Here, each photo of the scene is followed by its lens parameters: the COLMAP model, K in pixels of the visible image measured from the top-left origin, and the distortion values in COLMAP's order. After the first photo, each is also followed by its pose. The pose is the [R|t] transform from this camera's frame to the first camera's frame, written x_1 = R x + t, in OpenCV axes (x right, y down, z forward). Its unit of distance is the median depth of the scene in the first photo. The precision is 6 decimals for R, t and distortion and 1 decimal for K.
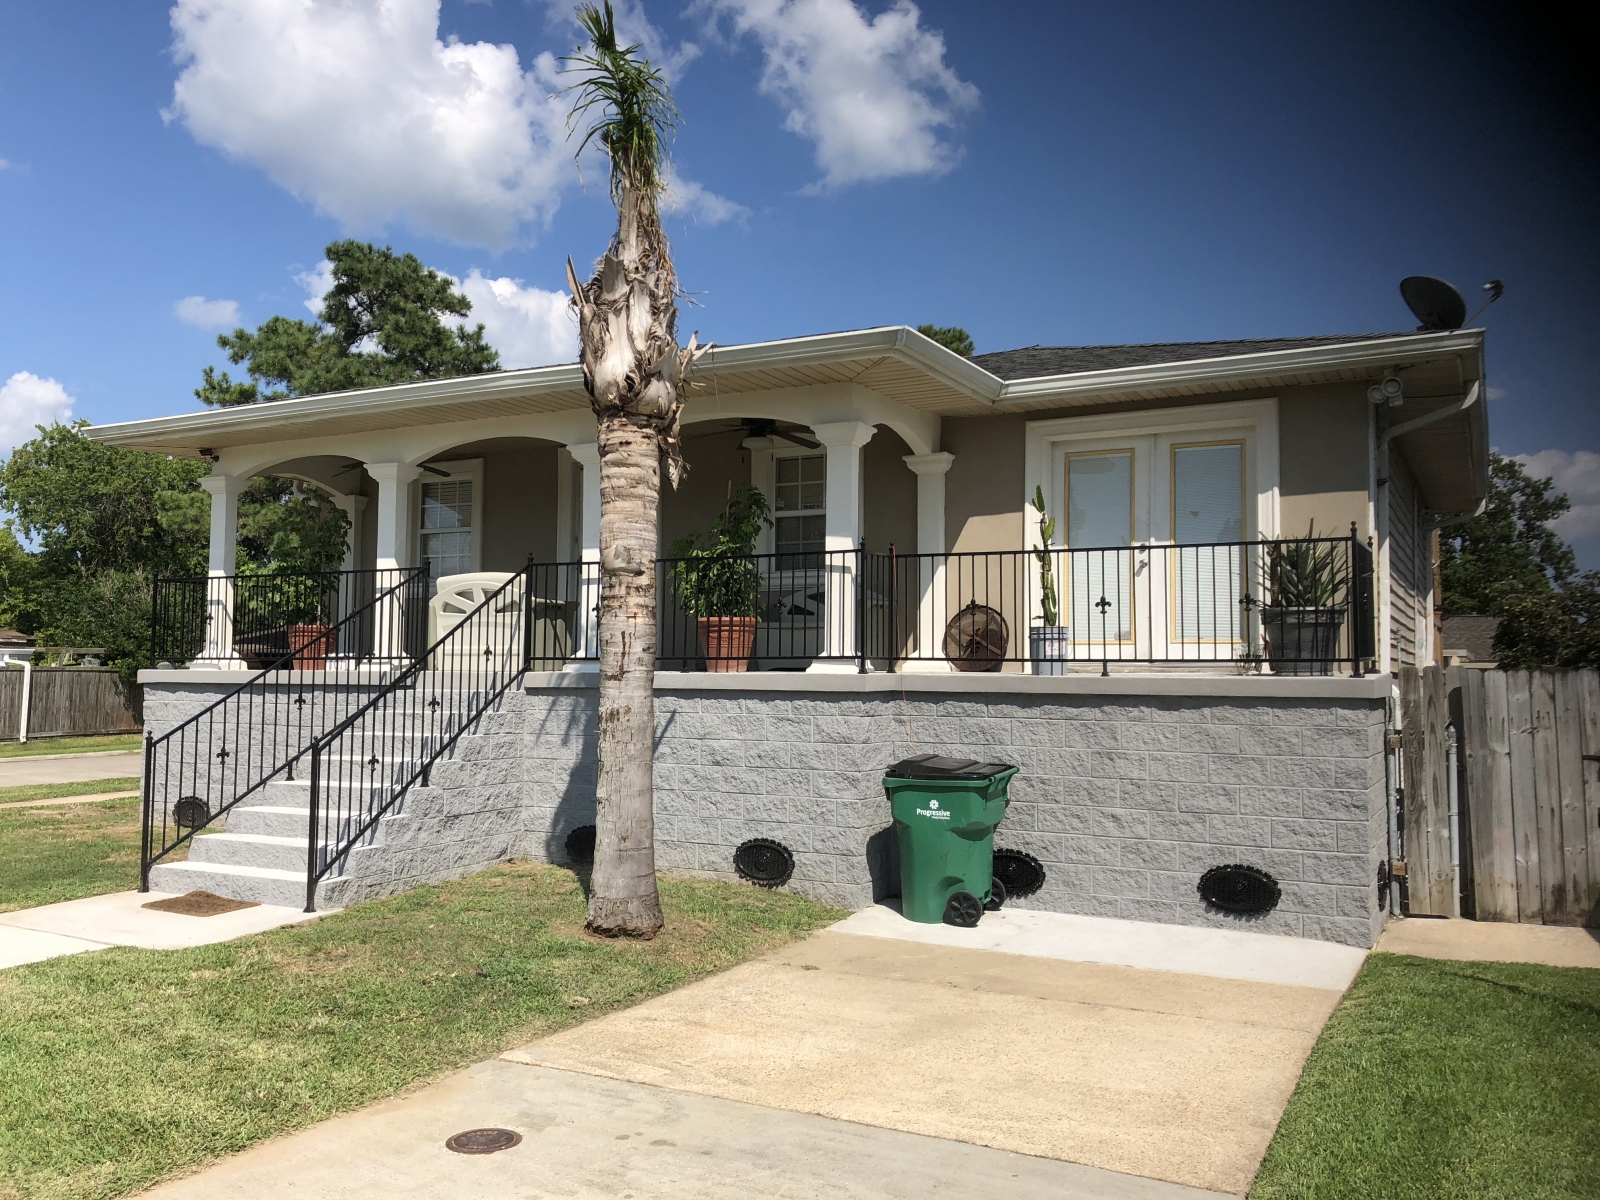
lens RADIAL K [[1328.3, 0, 731.0], [0, 1328.3, 597.9], [0, 0, 1]] dist [0.006274, 0.002364]
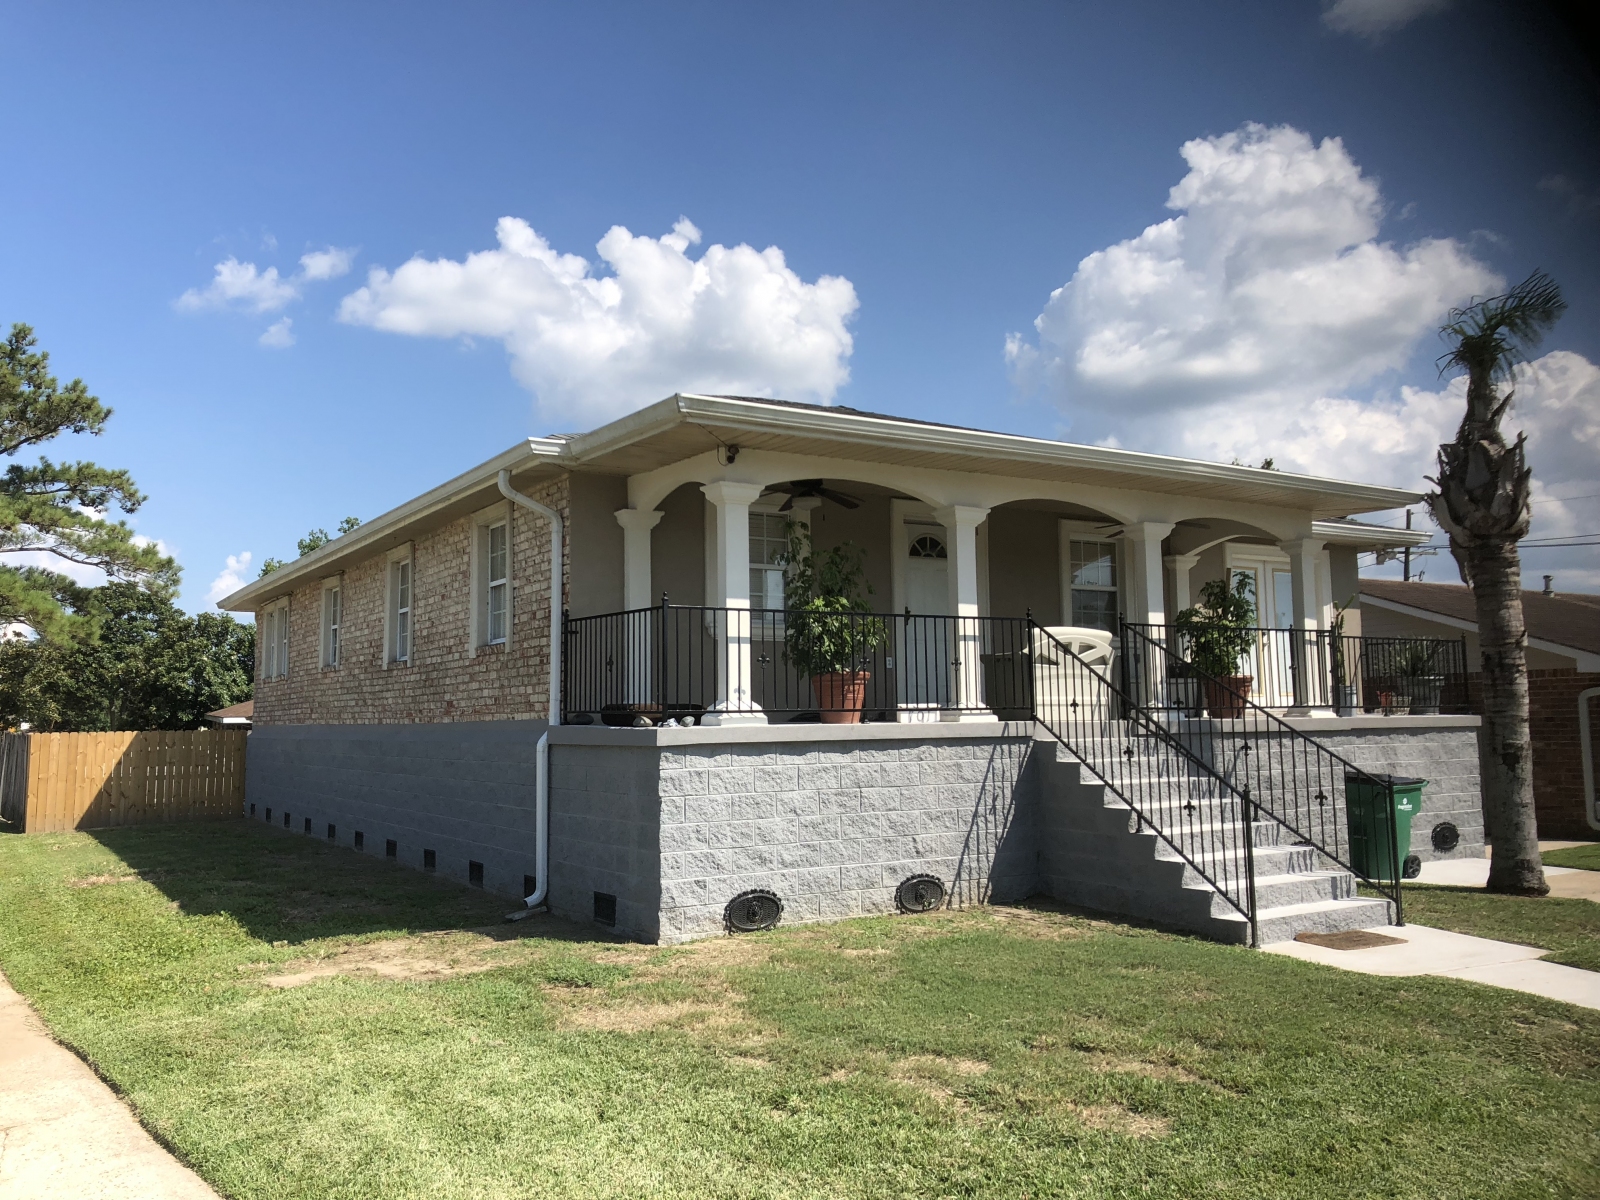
lens RADIAL K [[1328.3, 0, 731.0], [0, 1328.3, 597.9], [0, 0, 1]] dist [0.006274, 0.002364]
pose [[0.504218, 0.068996, 0.860816, -1.171672], [-0.031488, 0.997609, -0.061516, 0.029398], [-0.863002, 0.003912, 0.505185, 0.660080]]
